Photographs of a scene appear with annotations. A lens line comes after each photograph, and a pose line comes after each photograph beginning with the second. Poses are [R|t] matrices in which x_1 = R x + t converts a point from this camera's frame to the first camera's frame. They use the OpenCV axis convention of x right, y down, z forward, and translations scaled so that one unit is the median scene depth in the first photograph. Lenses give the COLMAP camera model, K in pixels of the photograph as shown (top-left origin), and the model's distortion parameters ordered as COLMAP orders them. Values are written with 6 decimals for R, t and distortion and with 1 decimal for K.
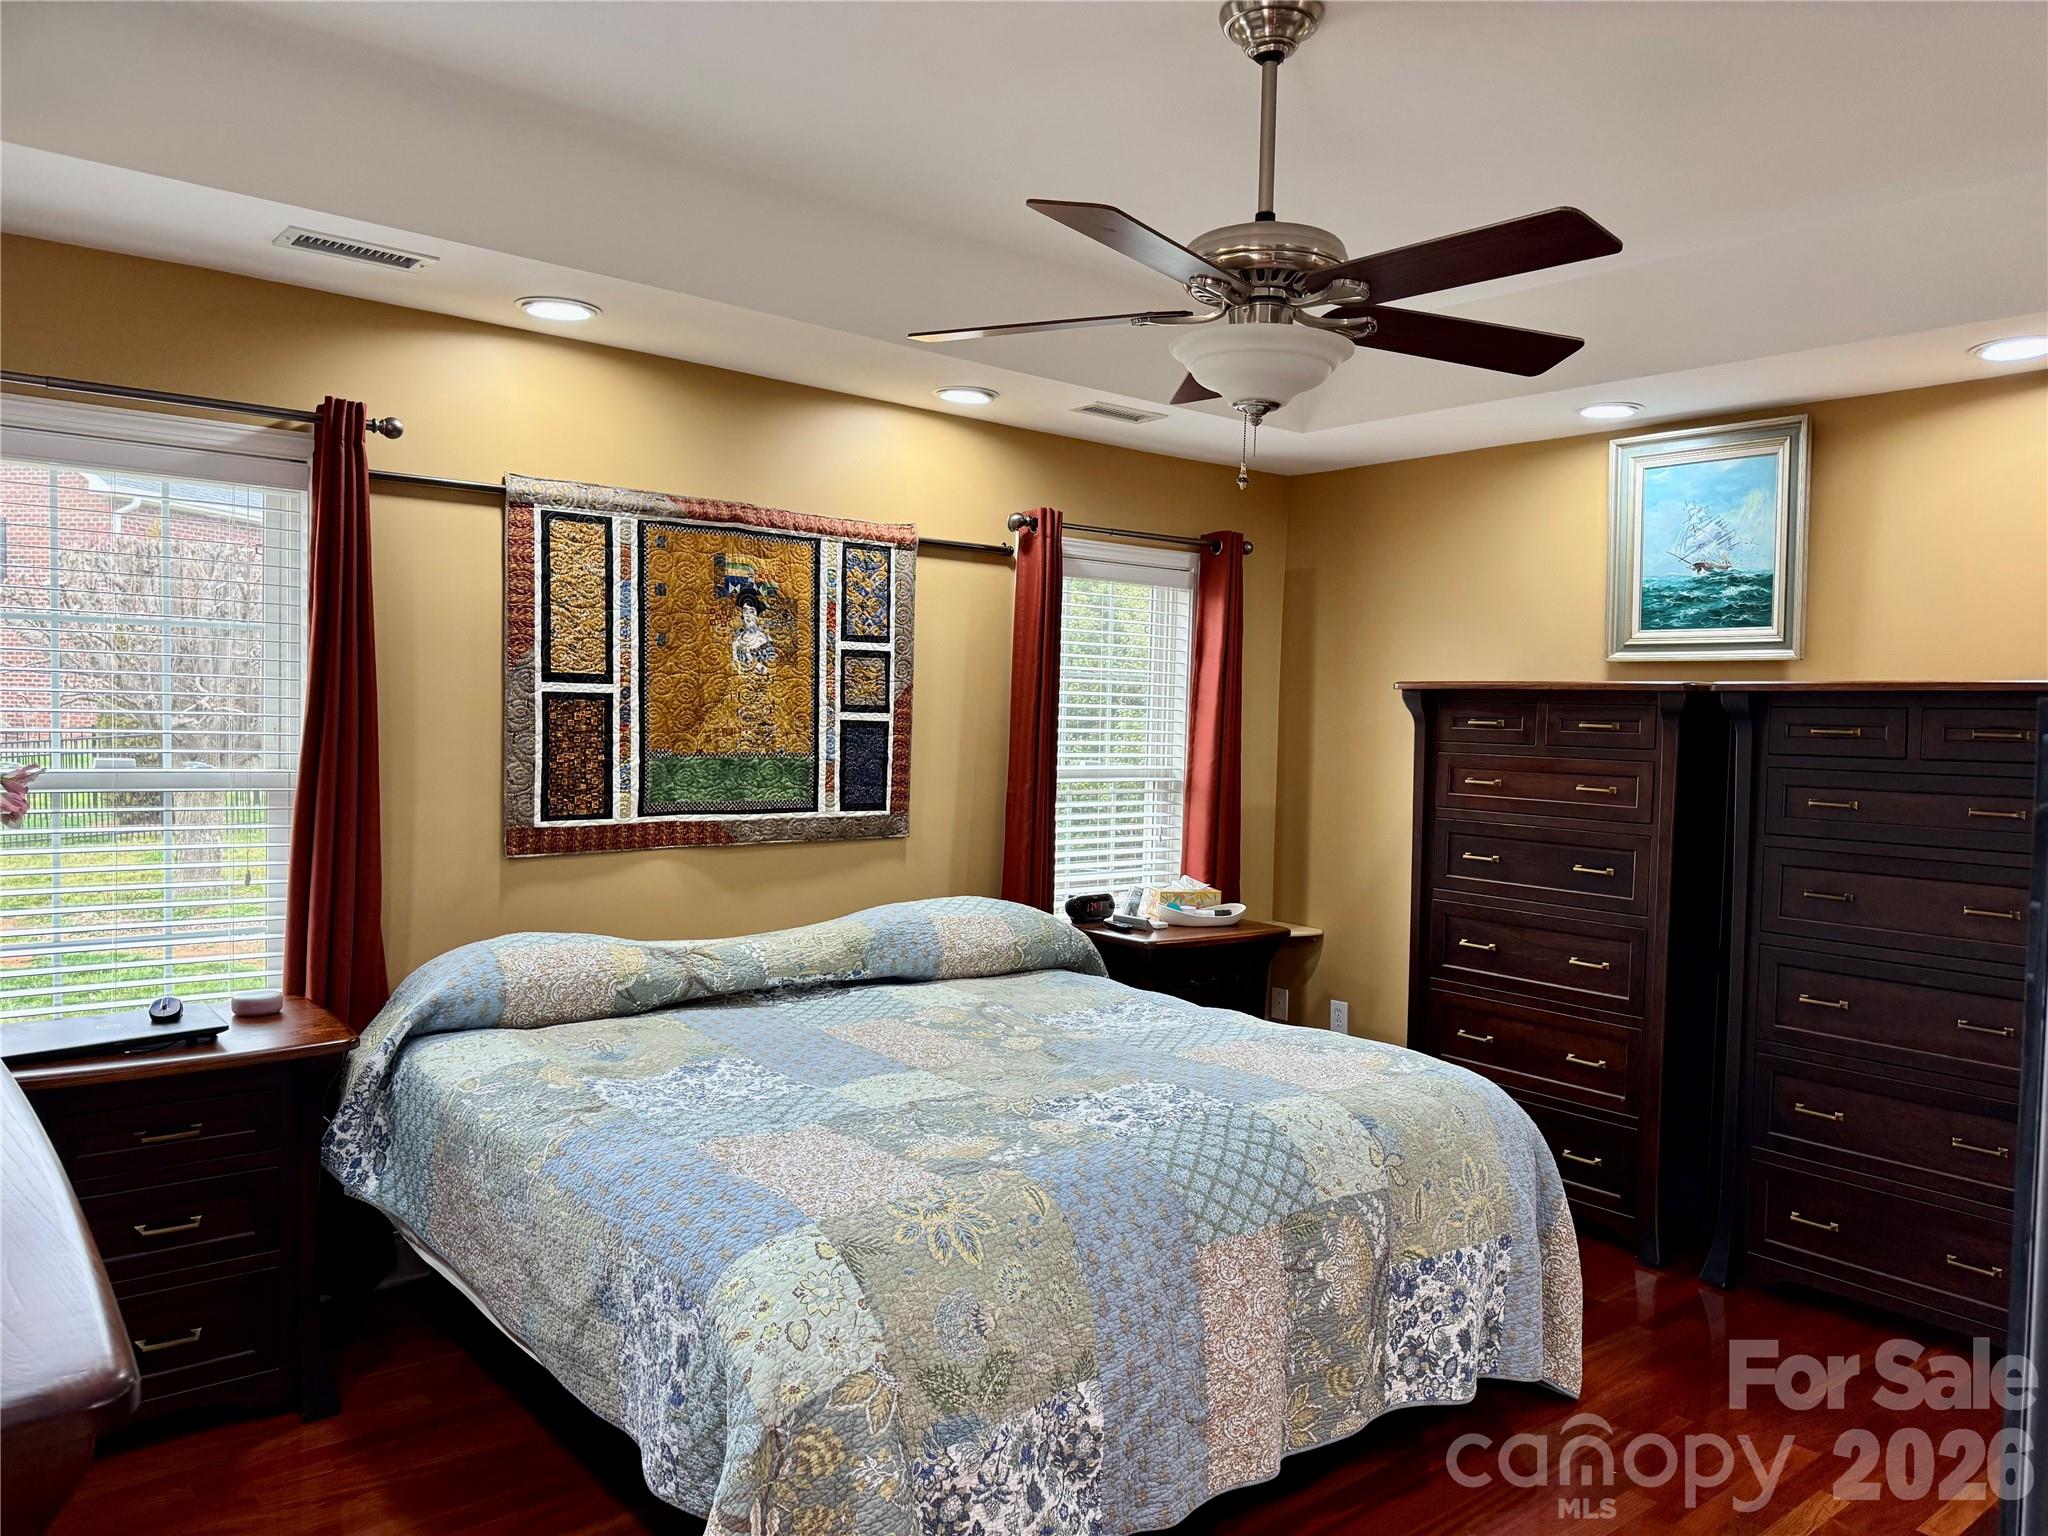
lens RADIAL K [[1415.9, 0, 1017.9], [0, 1415.9, 758.9], [0, 0, 1]] dist [0.063182, -0.082177]
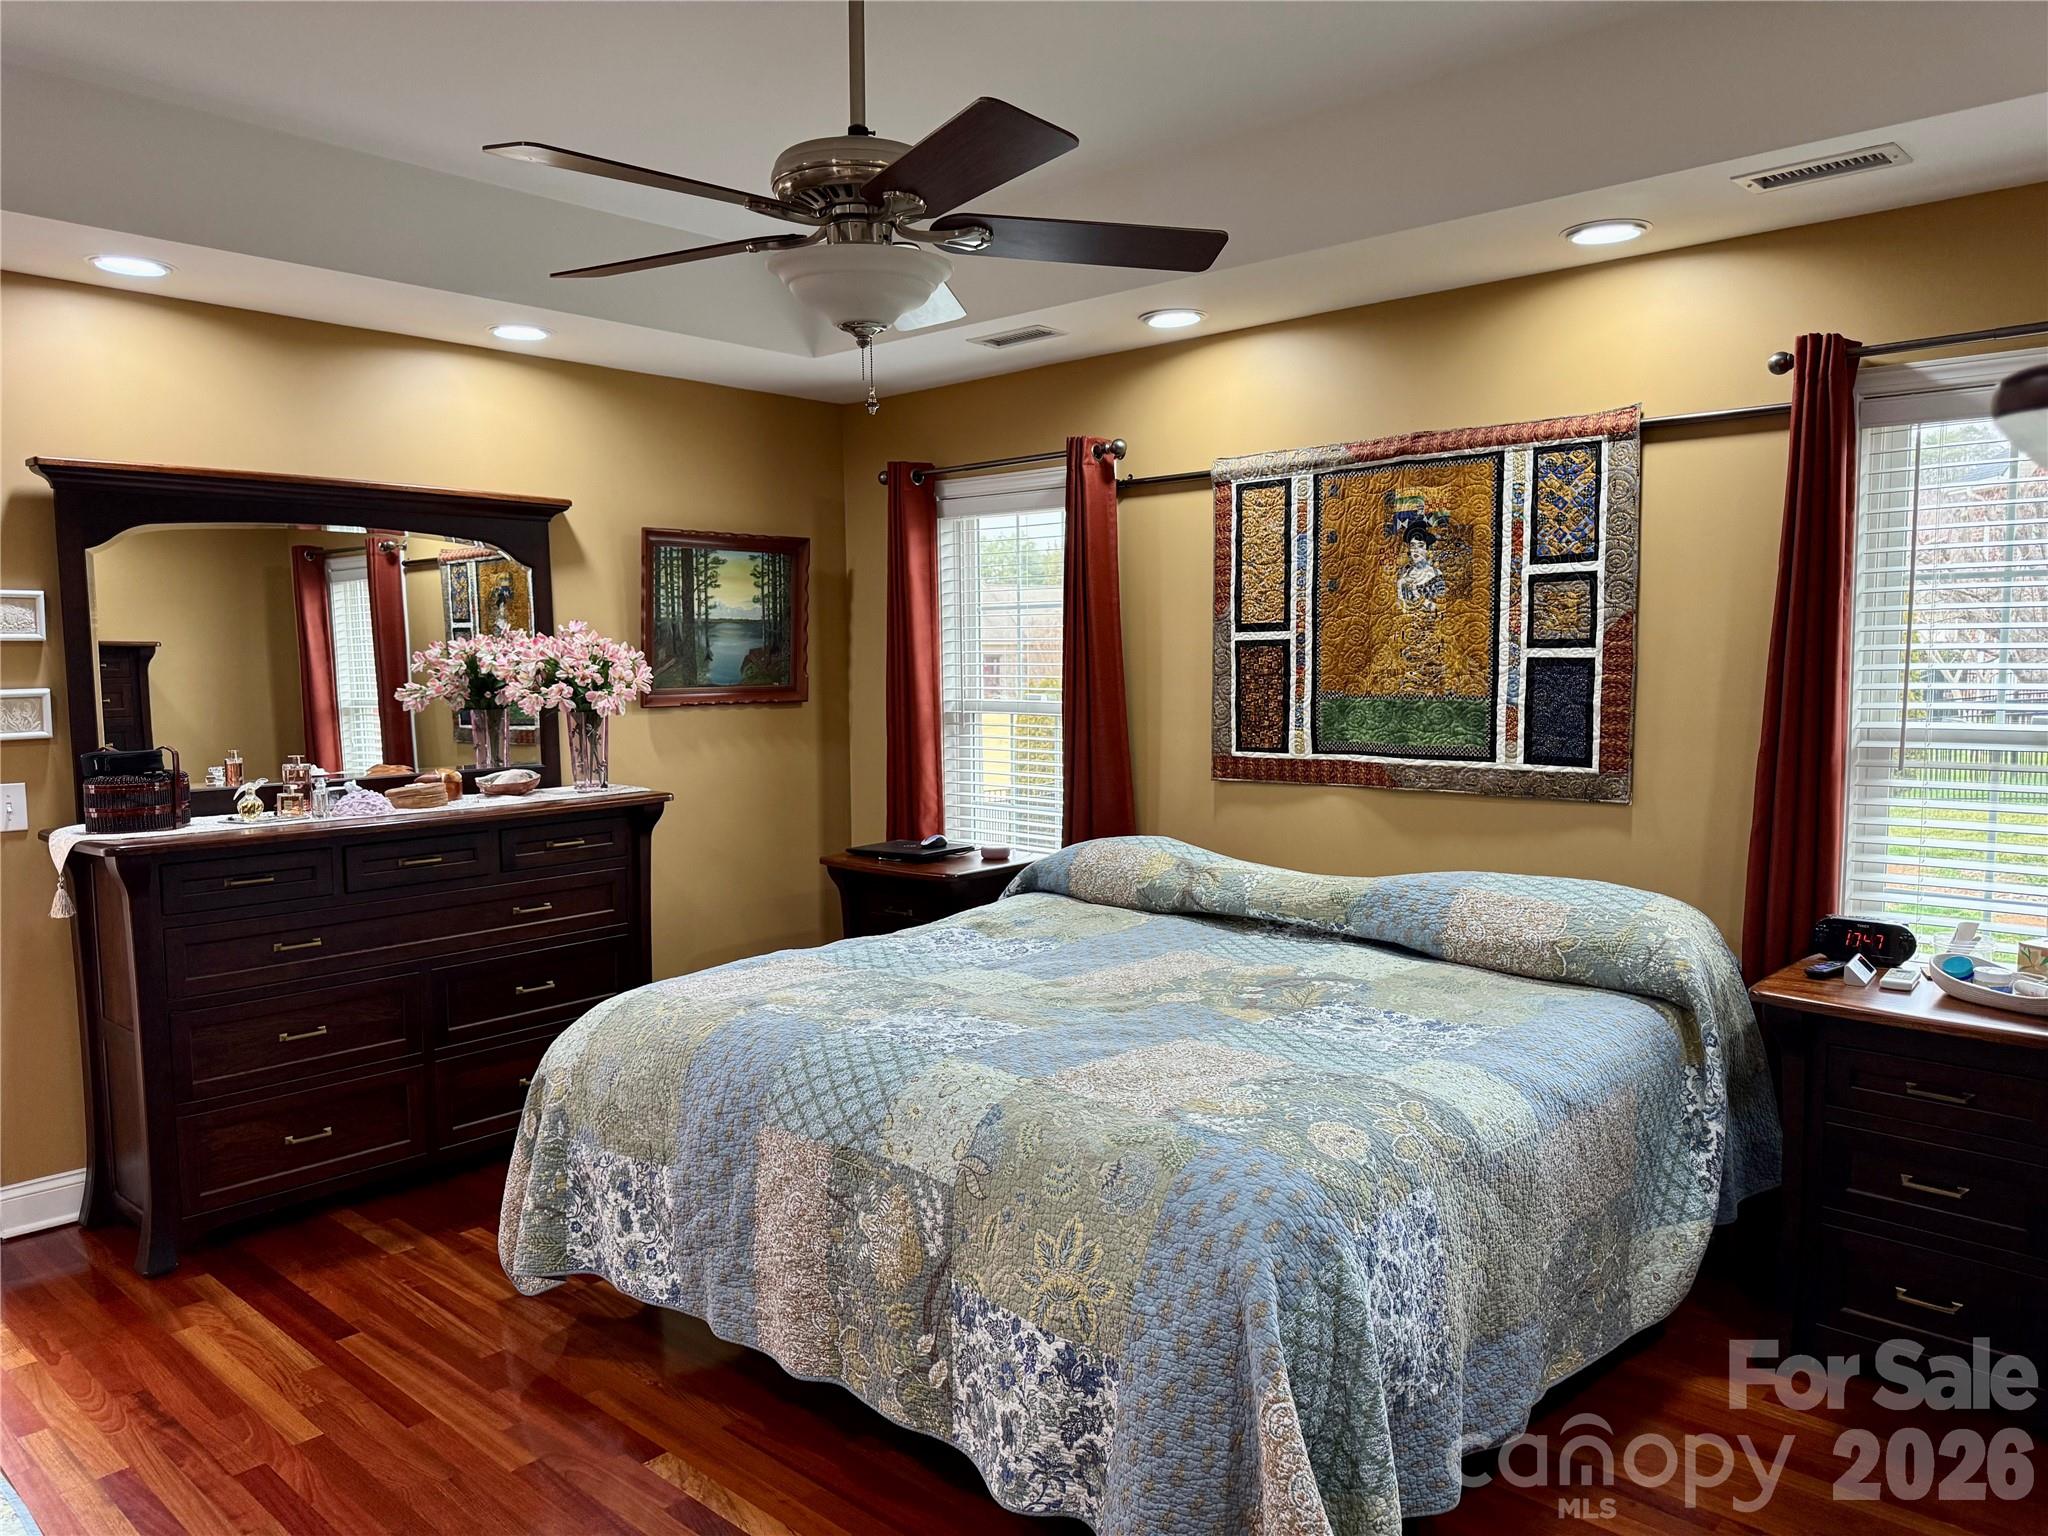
lens RADIAL K [[1415.9, 0, 1024.5], [0, 1415.9, 755.8], [0, 0, 1]] dist [0.063182, -0.082177]
pose [[0.153137, 0.041063, -0.987351, 0.748072], [-0.019604, 0.999066, 0.038510, 0.005334], [0.988010, 0.013459, 0.153799, 0.617758]]
